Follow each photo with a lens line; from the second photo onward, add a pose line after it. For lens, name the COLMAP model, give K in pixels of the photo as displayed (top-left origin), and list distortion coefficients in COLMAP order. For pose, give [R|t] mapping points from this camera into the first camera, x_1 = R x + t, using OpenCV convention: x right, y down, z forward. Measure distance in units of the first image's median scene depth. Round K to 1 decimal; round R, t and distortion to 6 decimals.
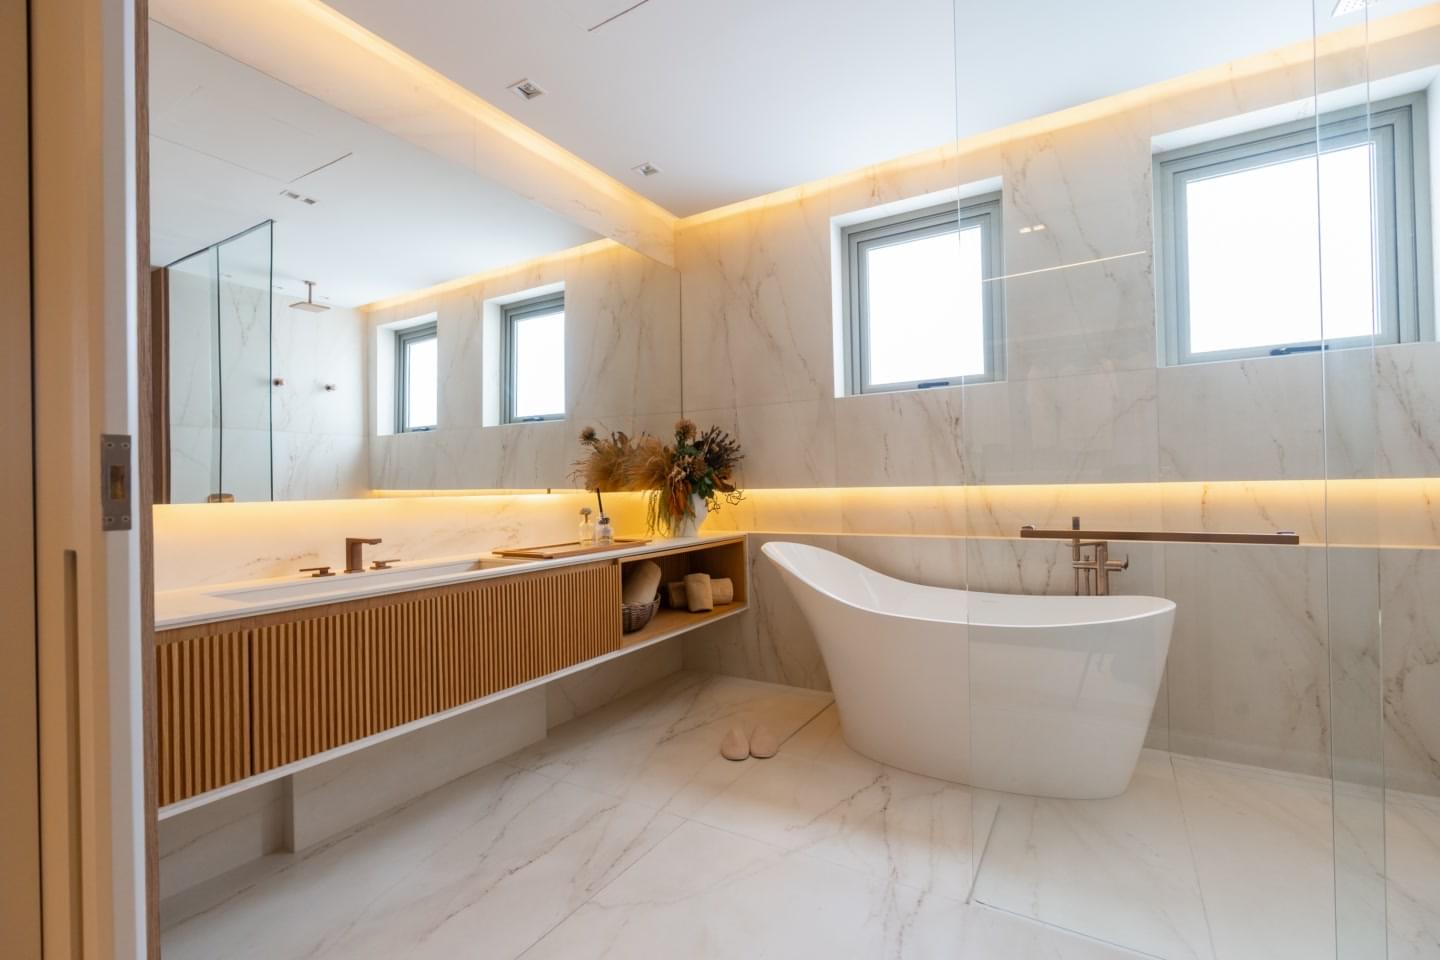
lens RADIAL K [[650.4, 0, 726.5], [0, 650.4, 489.8], [0, 0, 1]] dist [0.003507, 0.000858]
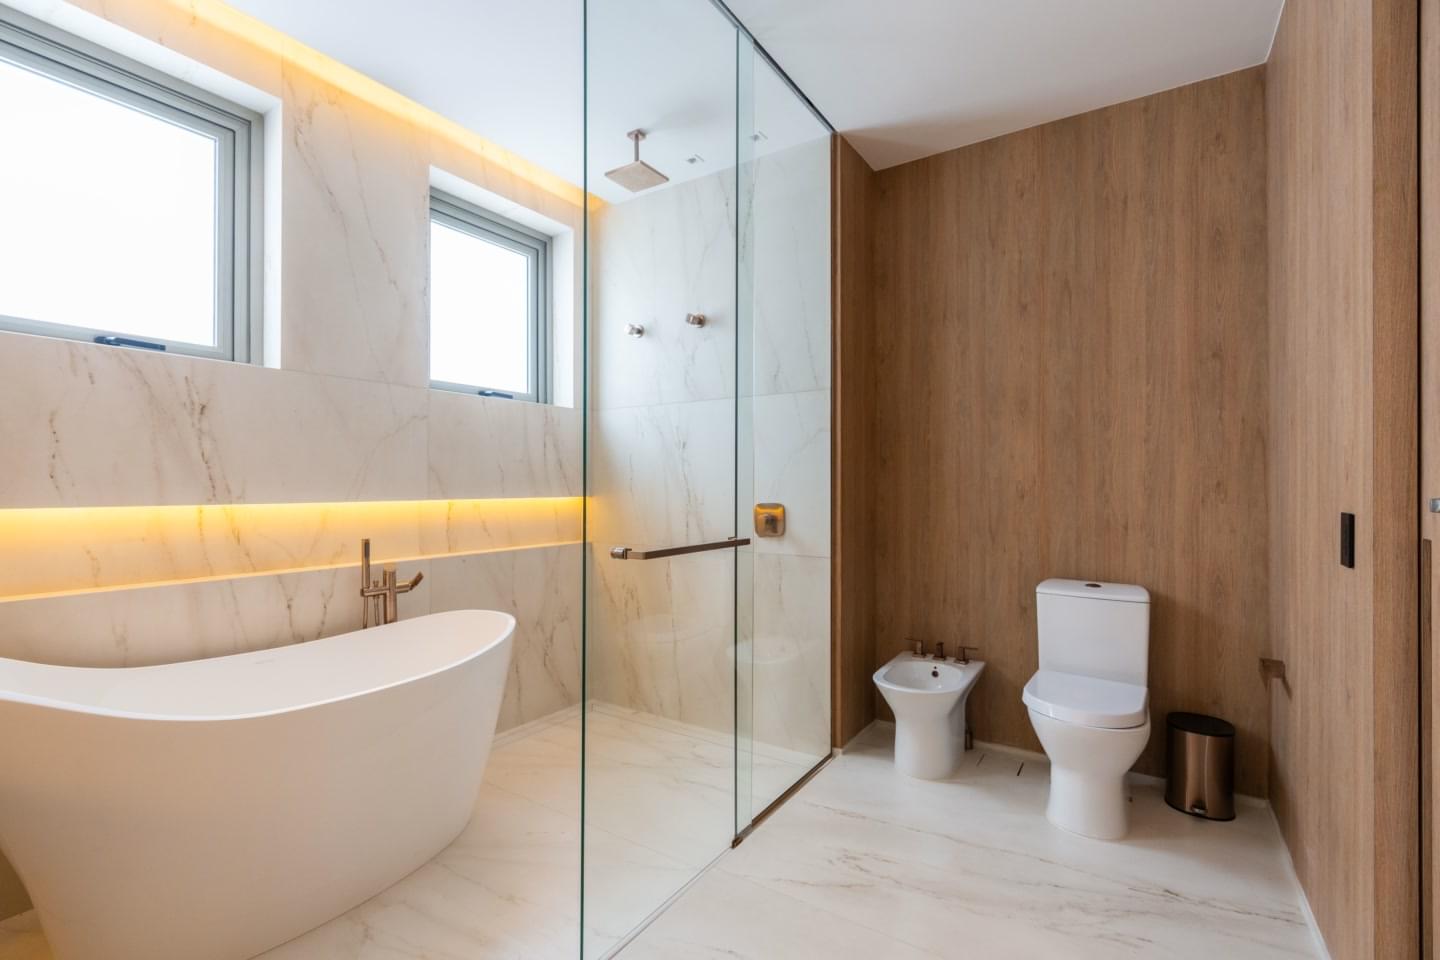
lens RADIAL K [[650.4, 0, 727.0], [0, 650.4, 477.6], [0, 0, 1]] dist [0.003507, 0.000858]
pose [[0.029430, 0.022885, 0.999305, -0.323969], [-0.012494, 0.999668, -0.022525, -0.027594], [-0.999489, -0.011823, 0.029706, 0.456481]]
